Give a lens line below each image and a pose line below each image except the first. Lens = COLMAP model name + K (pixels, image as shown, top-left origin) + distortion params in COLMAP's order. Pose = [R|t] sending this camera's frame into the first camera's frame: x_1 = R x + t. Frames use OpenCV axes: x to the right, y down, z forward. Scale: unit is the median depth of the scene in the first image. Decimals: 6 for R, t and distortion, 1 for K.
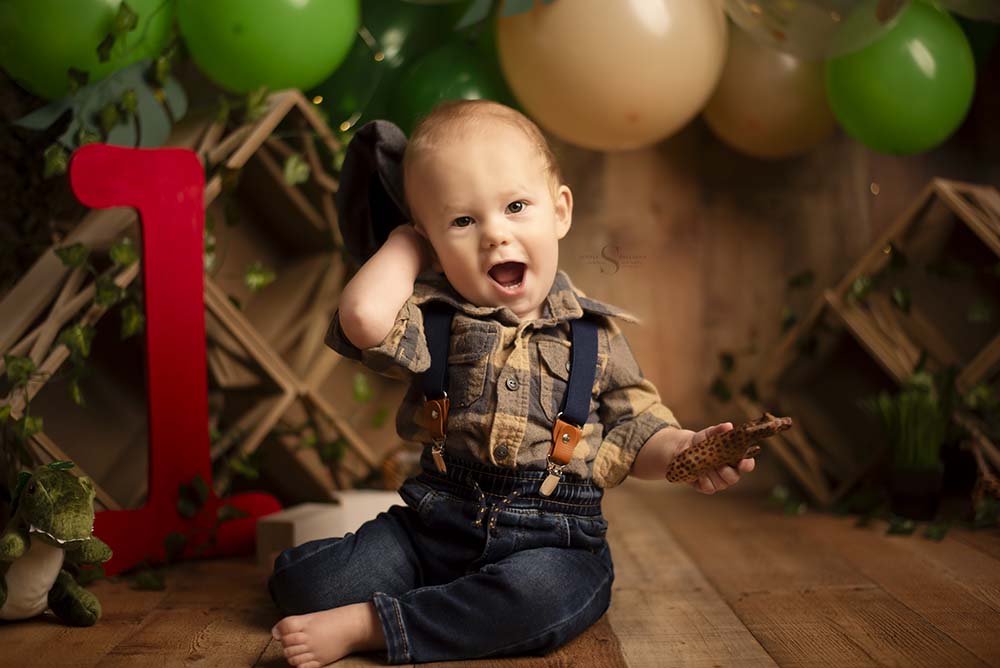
lens RADIAL K [[1468.2, 0, 487.3], [0, 1468.2, 332.5], [0, 0, 1]] dist [-0.116328, 0.035067]
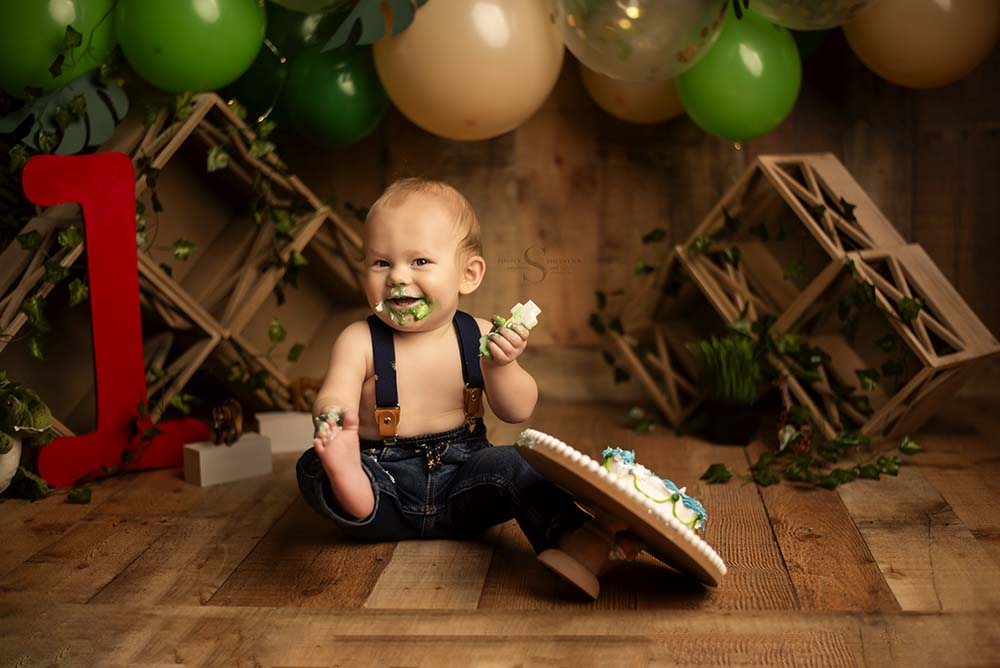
lens RADIAL K [[1468.2, 0, 487.3], [0, 1468.2, 332.5], [0, 0, 1]] dist [-0.116328, 0.035067]
pose [[0.994327, 0.008489, -0.106023, 0.230906], [0.004883, 0.992116, 0.125228, -0.119763], [0.106250, -0.125035, 0.986447, -0.212530]]
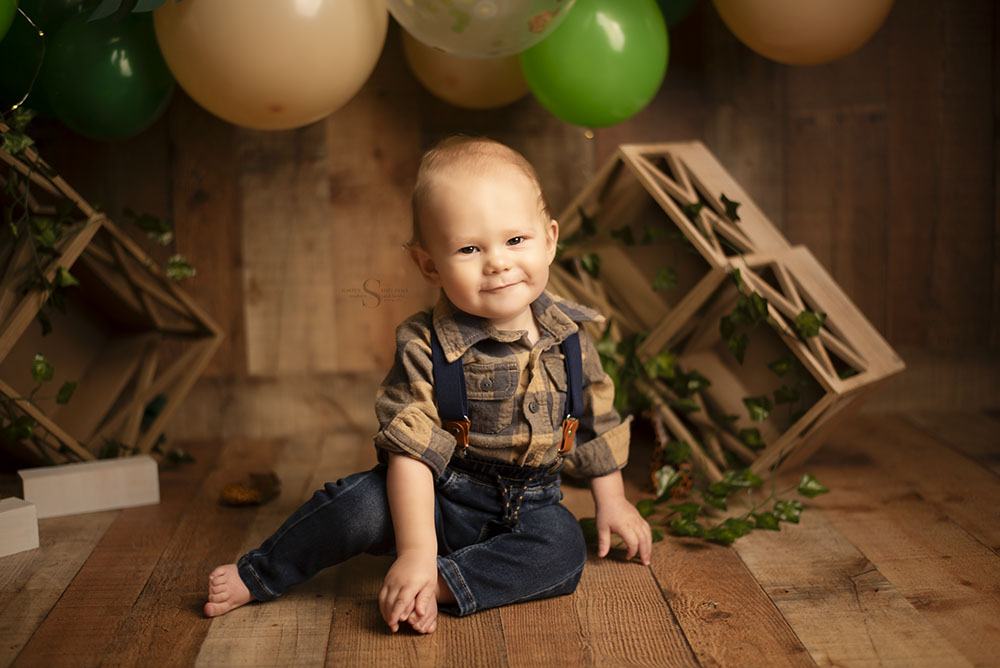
lens RADIAL K [[1468.2, 0, 487.3], [0, 1468.2, 332.5], [0, 0, 1]] dist [-0.116328, 0.035067]
pose [[0.999308, -0.015913, 0.033615, 0.194051], [0.011401, 0.991396, 0.130402, -0.117323], [-0.035401, -0.129929, 0.990891, 0.001882]]
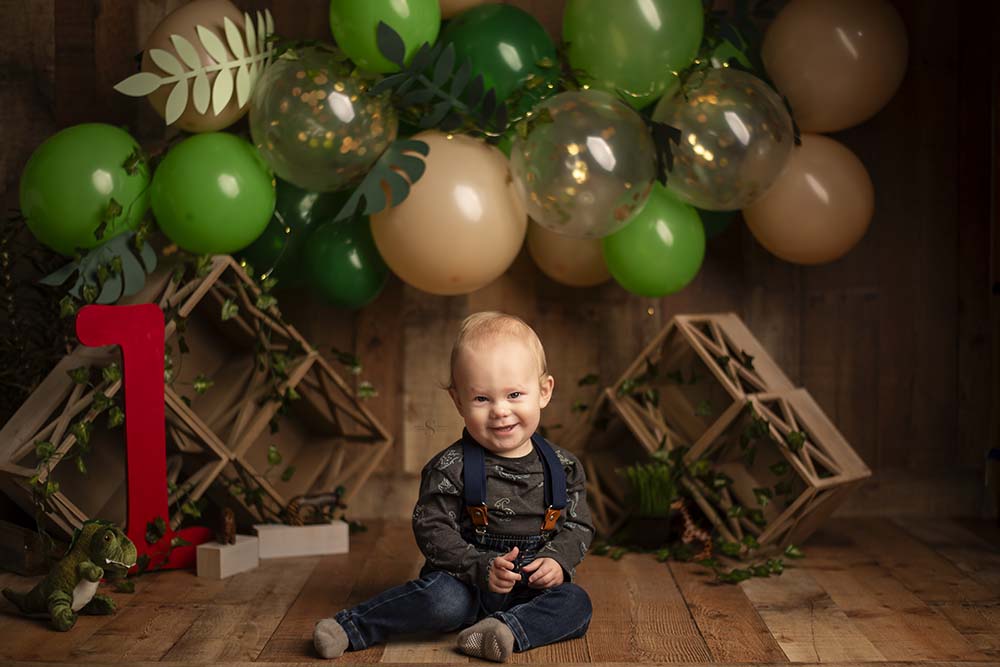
lens RADIAL K [[1534.2, 0, 500.1], [0, 1534.2, 353.2], [0, 0, 1]] dist [-0.113918, 0.054993]
pose [[0.999629, 0.015570, -0.022329, 0.180848], [-0.014612, 0.998993, 0.042415, -0.138077], [0.022967, -0.042073, 0.998851, -0.547756]]
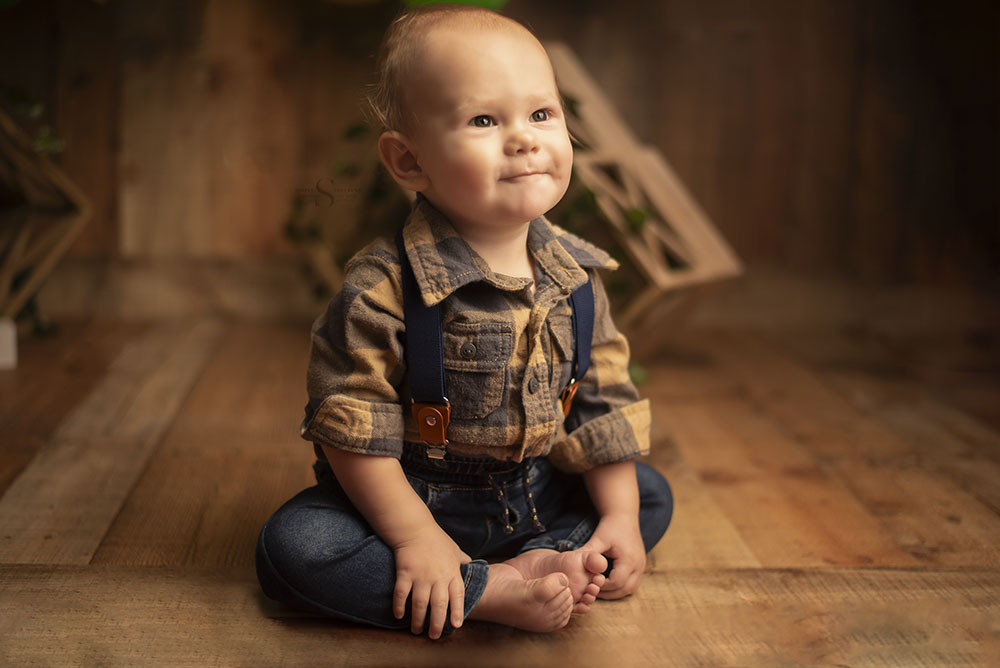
lens RADIAL K [[1468.2, 0, 487.3], [0, 1468.2, 332.5], [0, 0, 1]] dist [-0.116328, 0.035067]
pose [[0.997966, 0.031510, 0.055419, 0.283483], [-0.040256, 0.985547, 0.164552, -0.077506], [-0.049433, -0.166448, 0.984810, -0.045465]]
